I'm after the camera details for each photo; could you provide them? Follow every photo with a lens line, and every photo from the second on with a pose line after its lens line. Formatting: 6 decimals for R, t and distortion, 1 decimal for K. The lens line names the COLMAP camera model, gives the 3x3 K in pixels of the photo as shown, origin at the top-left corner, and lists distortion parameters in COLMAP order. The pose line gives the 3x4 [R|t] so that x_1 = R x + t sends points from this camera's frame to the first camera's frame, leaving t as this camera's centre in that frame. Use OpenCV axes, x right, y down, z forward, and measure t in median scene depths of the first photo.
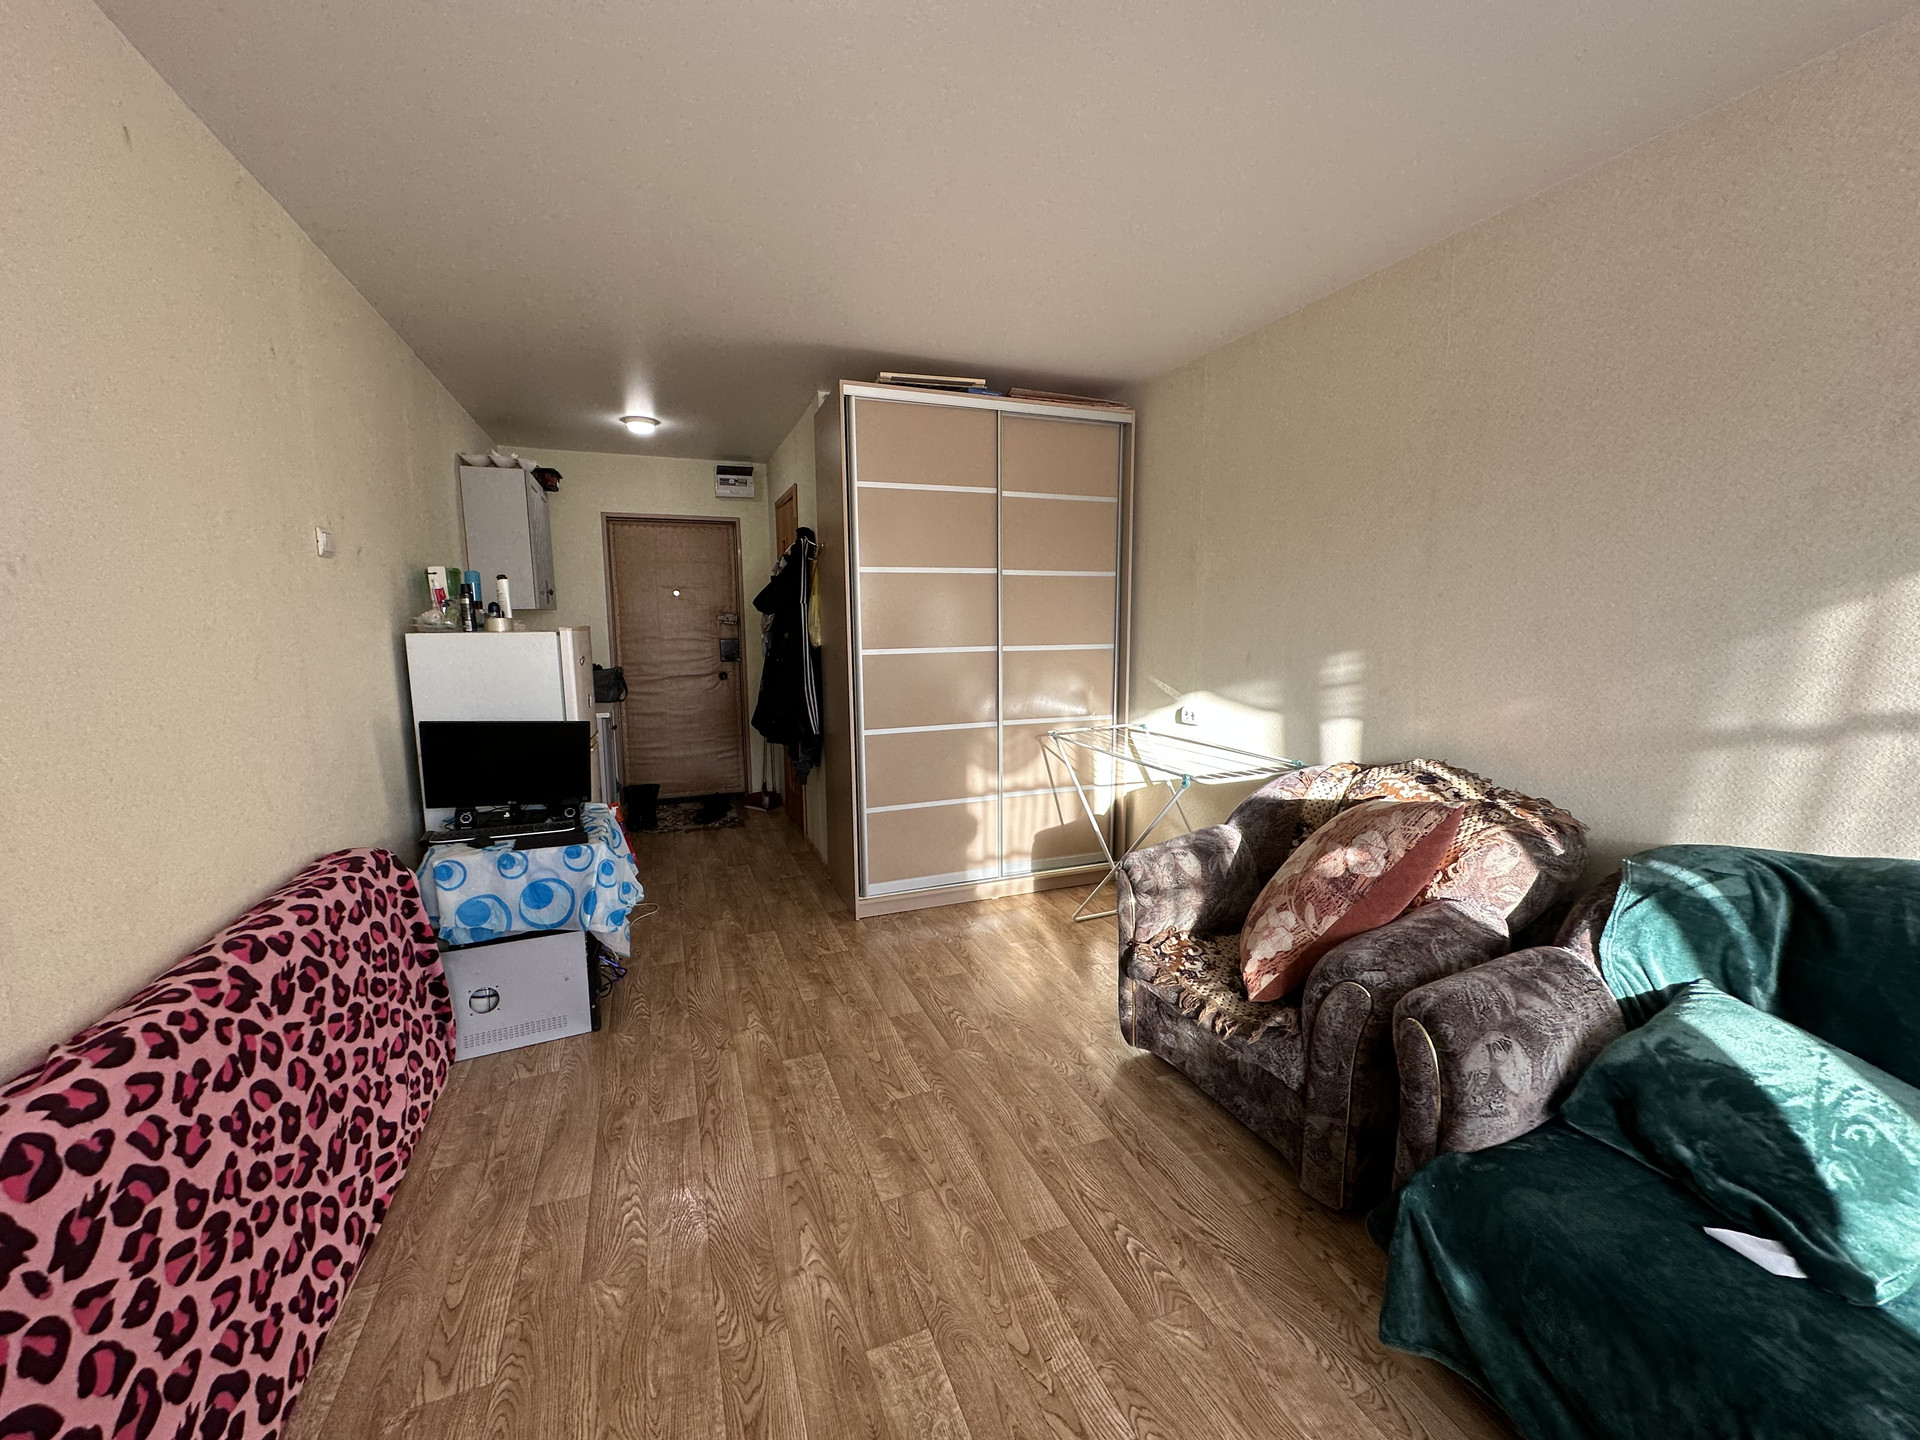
lens RADIAL K [[751.7, 0, 959.0], [0, 751.7, 720.5], [0, 0, 1]] dist [-0.003651, 0.000417]
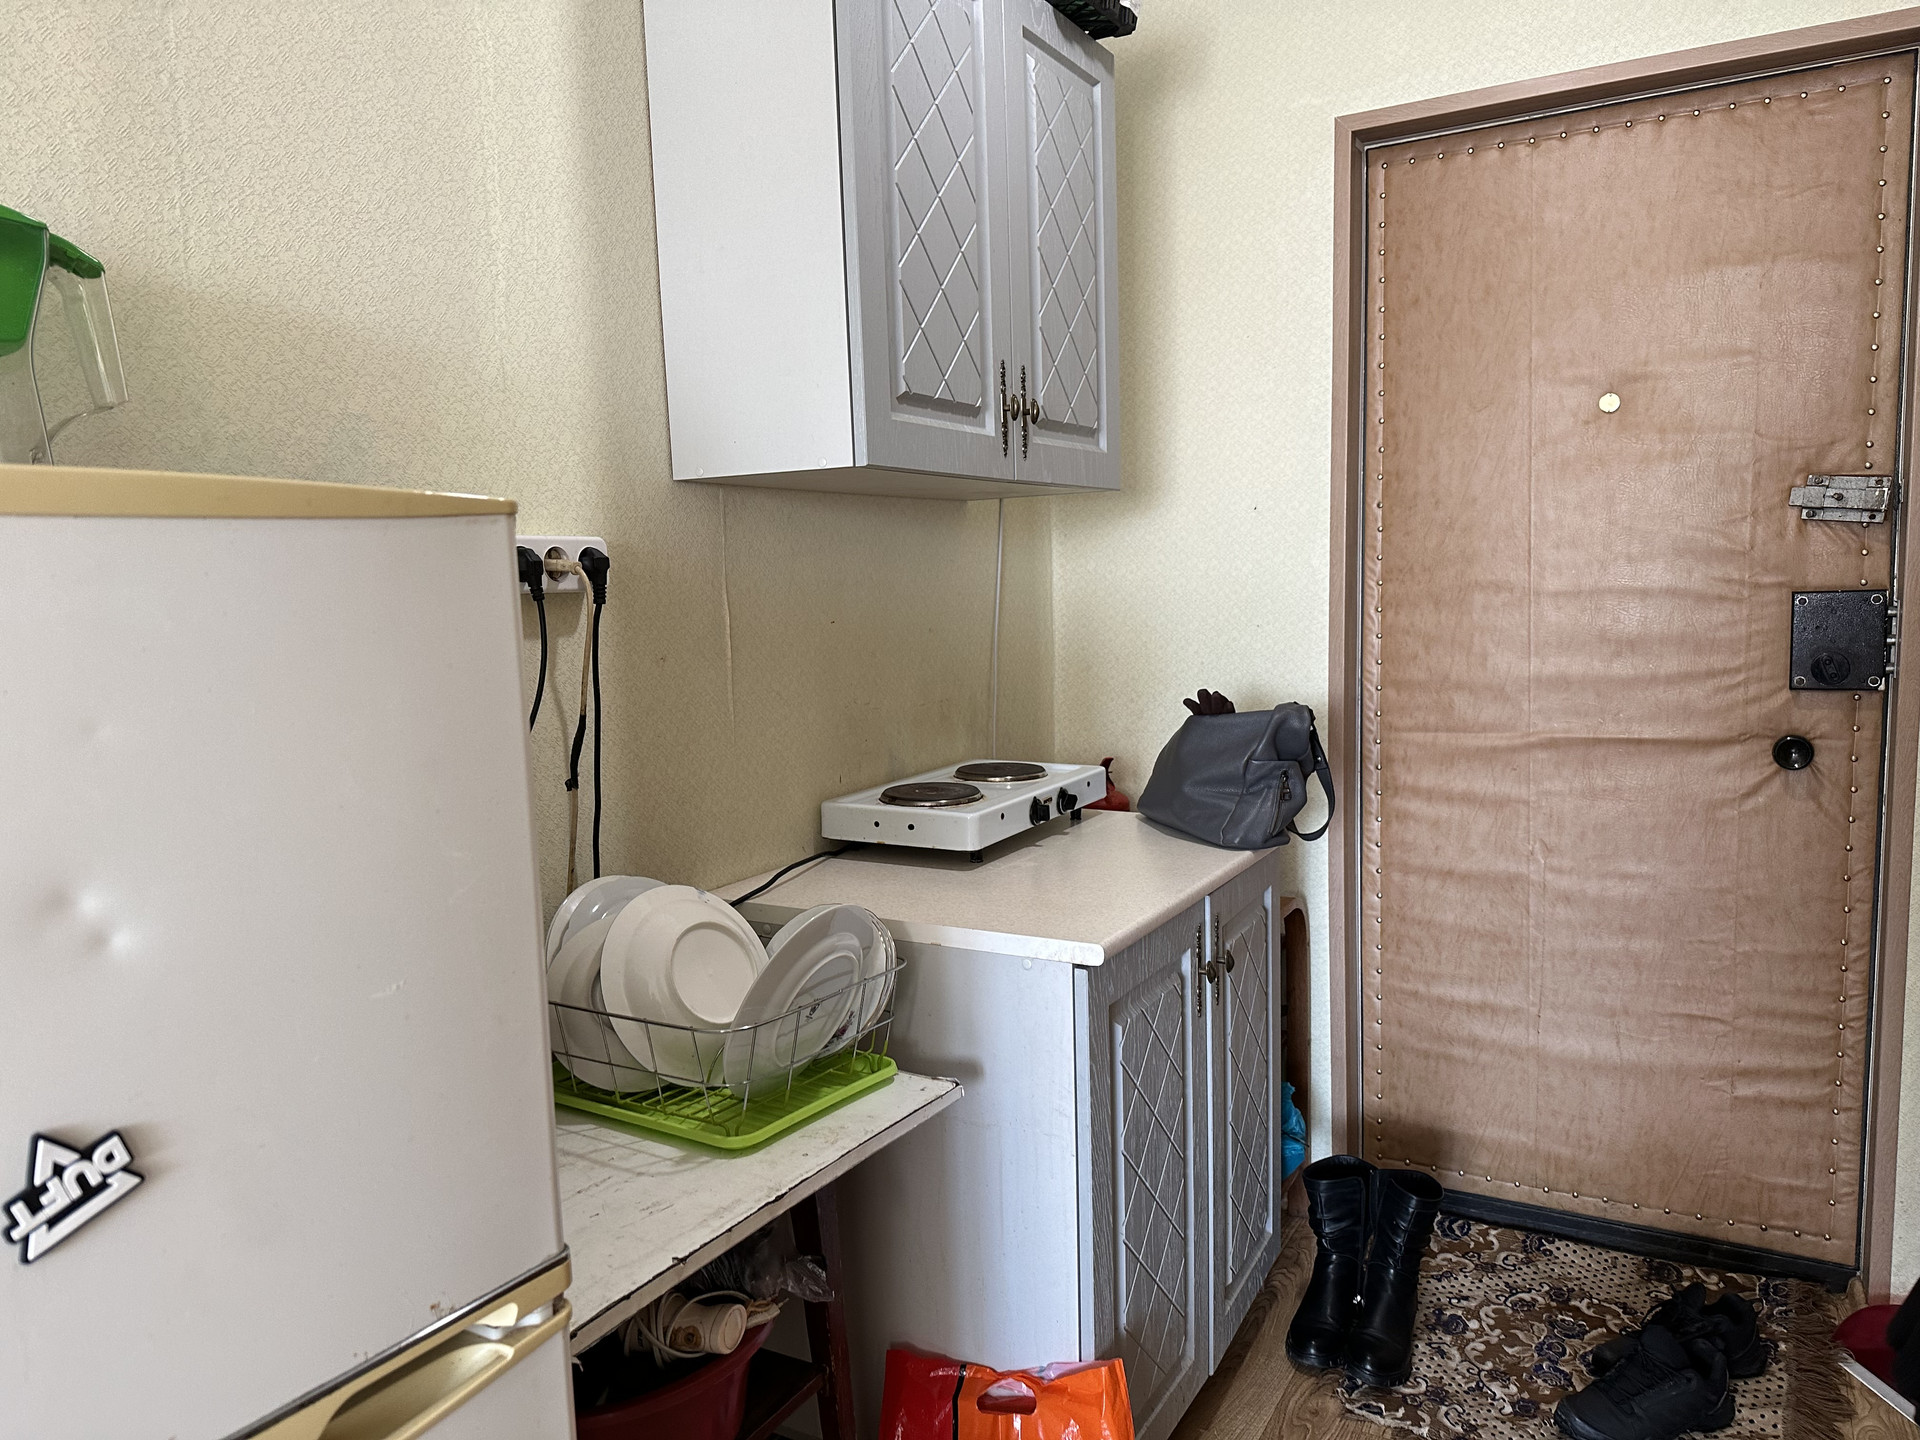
lens RADIAL K [[1298.0, 0, 964.1], [0, 1298.0, 725.1], [0, 0, 1]] dist [-0.031315, -0.003722]
pose [[0.593186, 0.079560, -0.801124, -0.404001], [-0.080955, 0.995956, 0.038966, -0.164345], [0.800985, 0.041740, 0.597228, 1.495382]]
